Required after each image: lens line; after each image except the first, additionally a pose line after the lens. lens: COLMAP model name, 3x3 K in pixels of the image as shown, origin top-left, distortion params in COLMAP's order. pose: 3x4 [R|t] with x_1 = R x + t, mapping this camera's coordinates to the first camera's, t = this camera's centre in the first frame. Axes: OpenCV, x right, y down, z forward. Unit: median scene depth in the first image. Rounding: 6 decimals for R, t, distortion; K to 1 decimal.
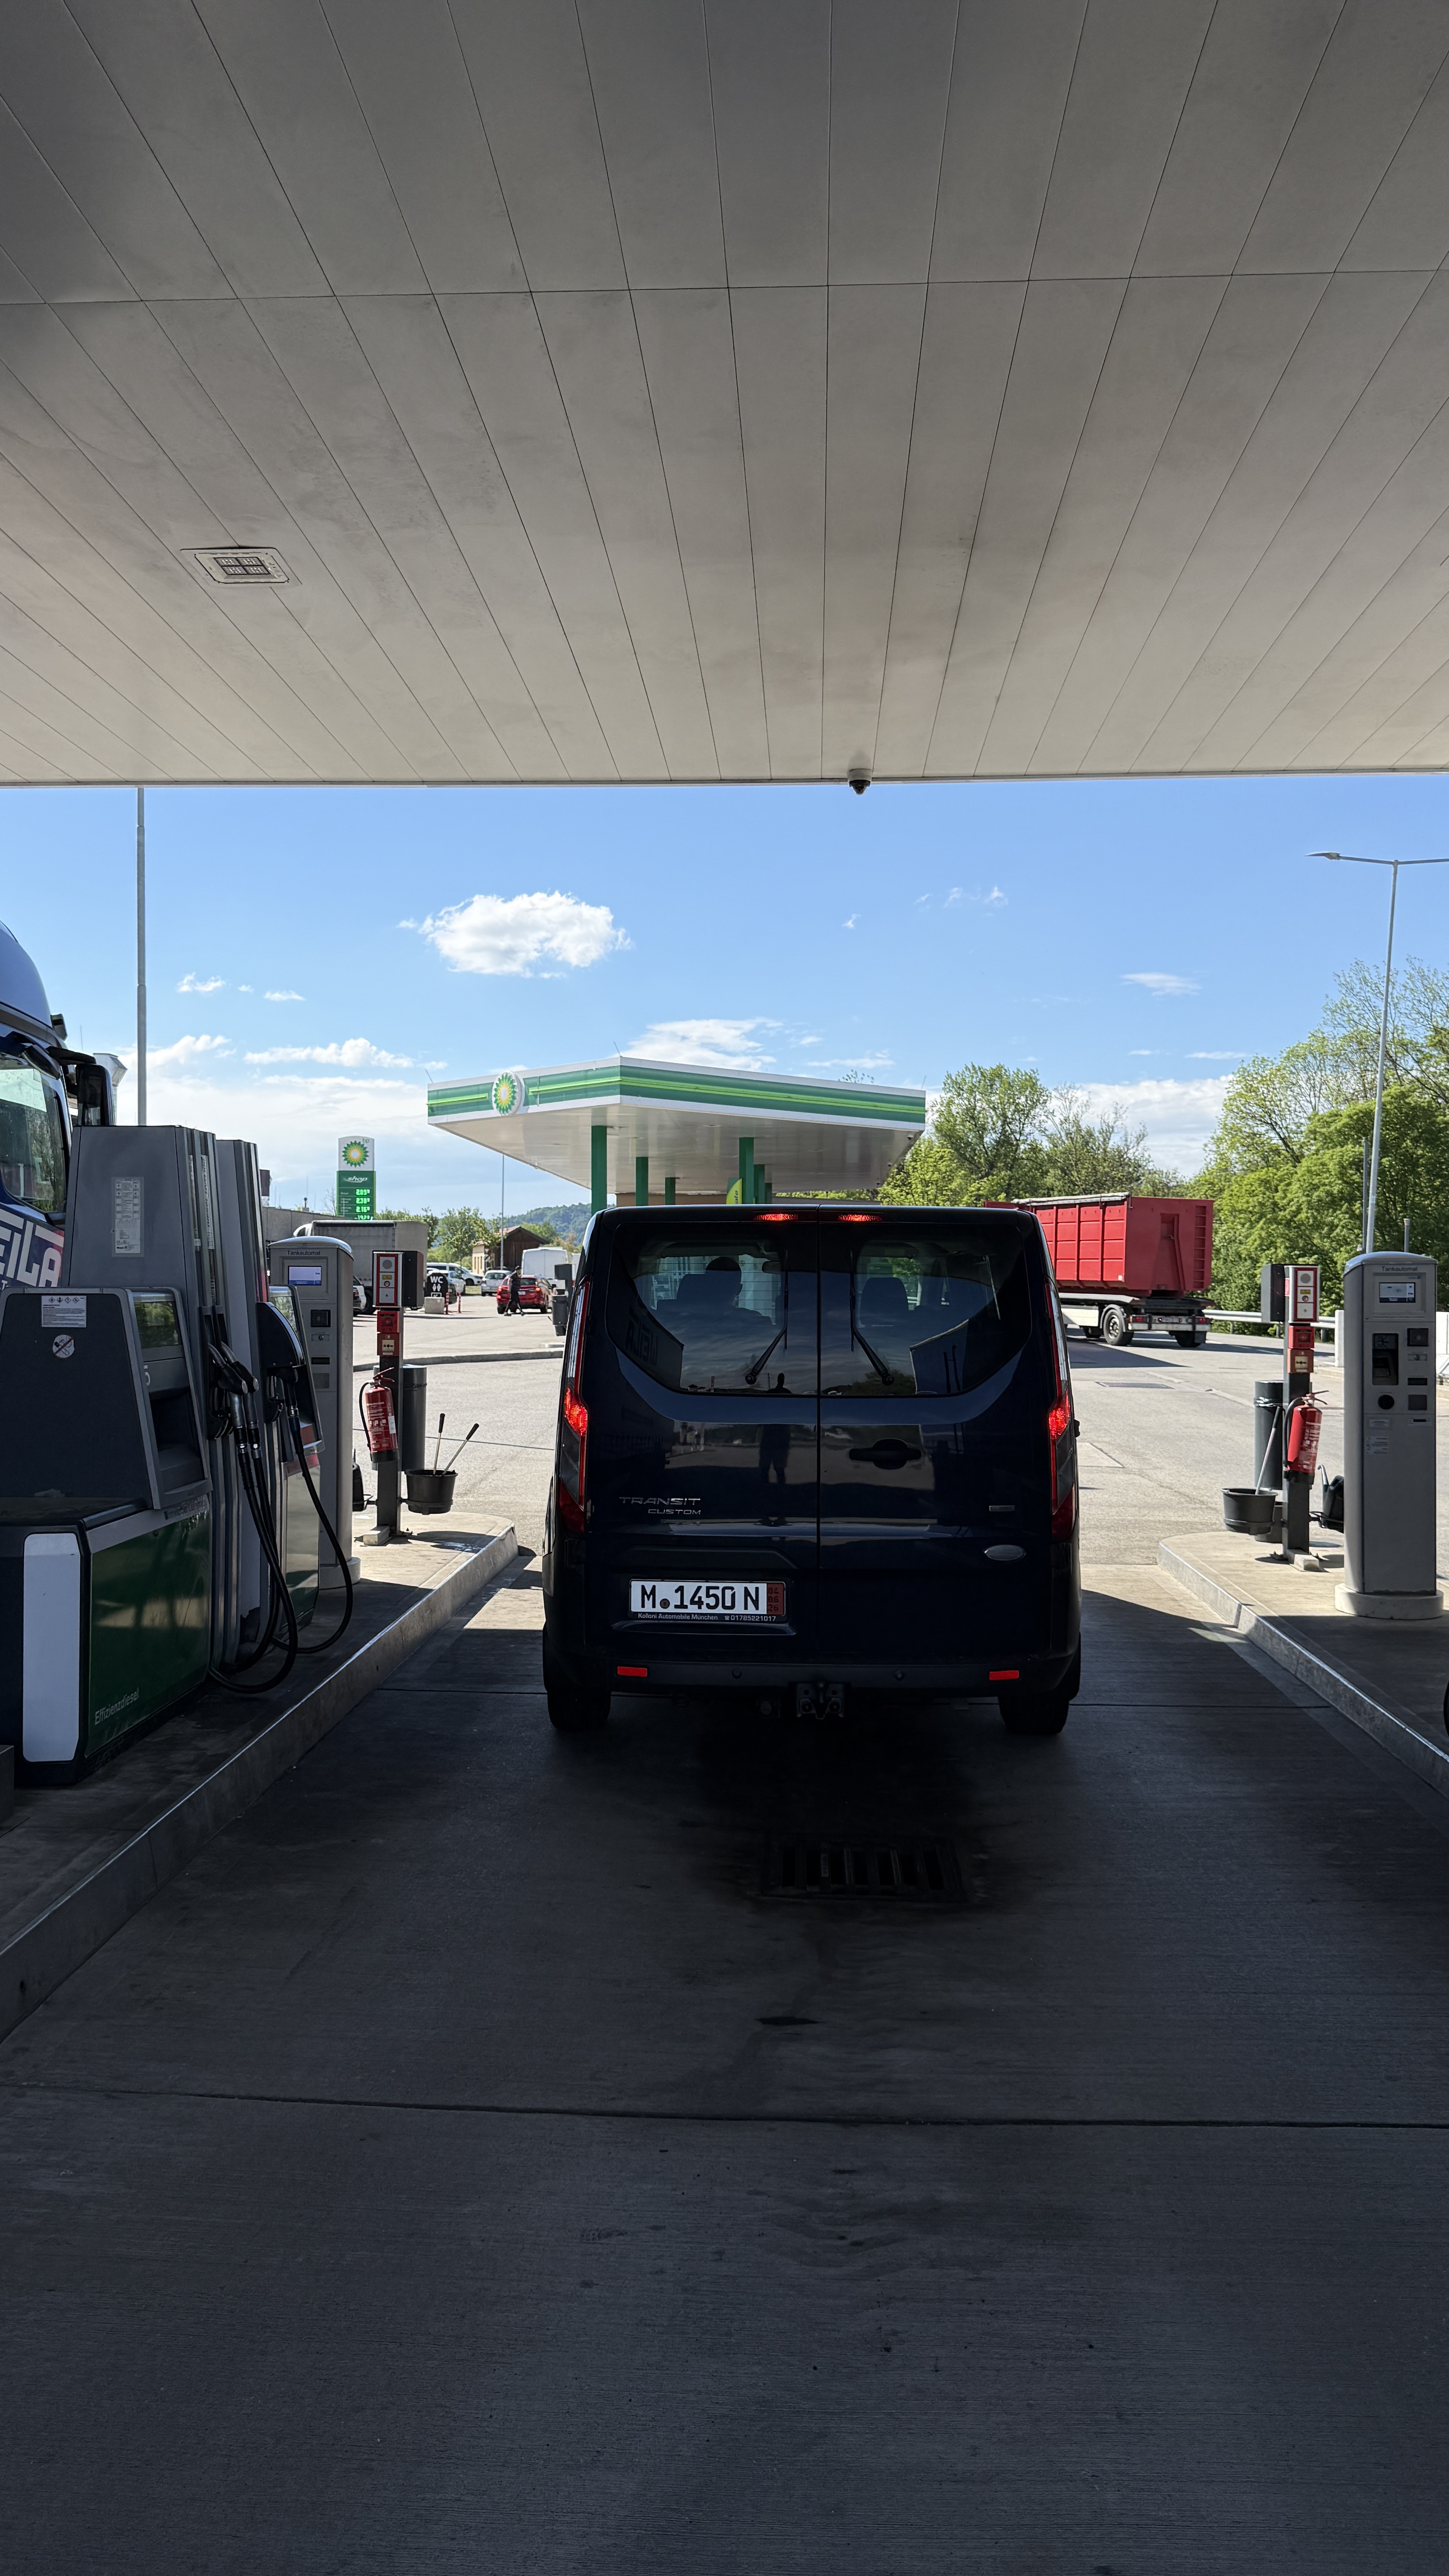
lens RADIAL K [[1841.2, 0, 717.2], [0, 1841.2, 1277.0], [0, 0, 1]] dist [0.000469, -0.022380]
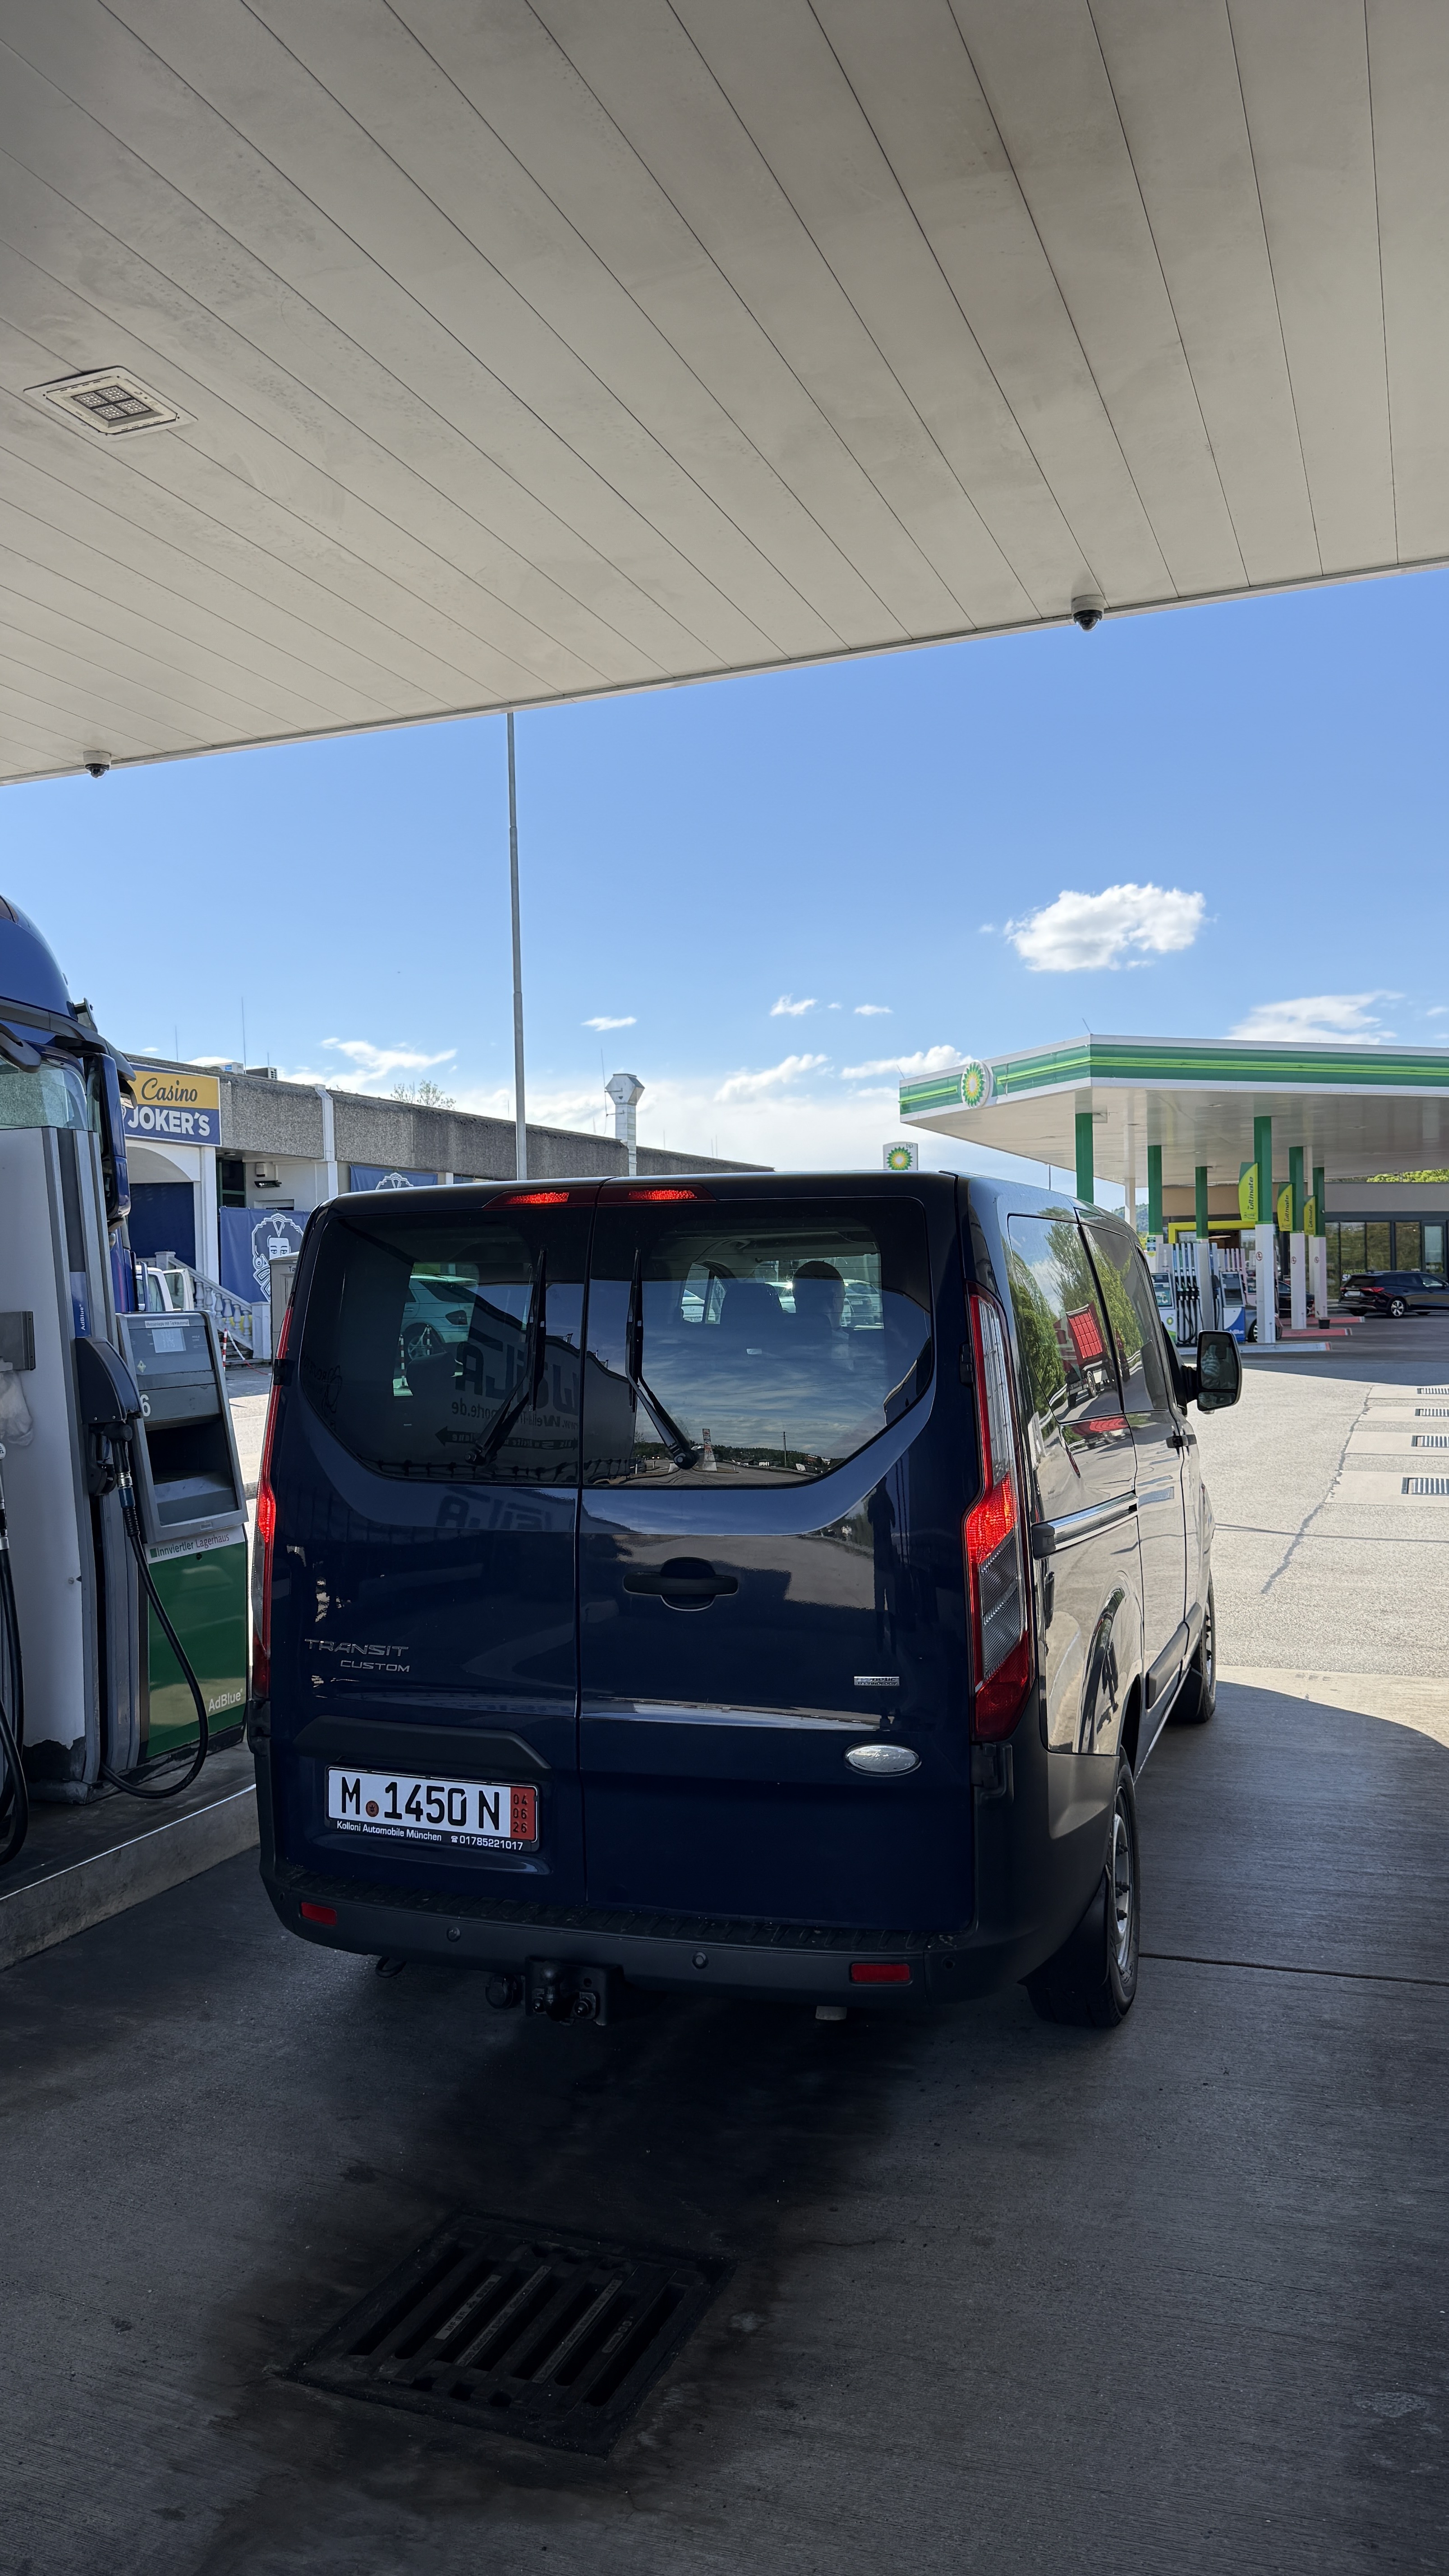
lens RADIAL K [[1841.2, 0, 731.6], [0, 1841.2, 1293.8], [0, 0, 1]] dist [0.000469, -0.022380]
pose [[0.947644, -0.028851, -0.318022, 0.236191], [0.030859, 0.999523, 0.001279, 0.000681], [0.317833, -0.011026, 0.948083, 0.341462]]
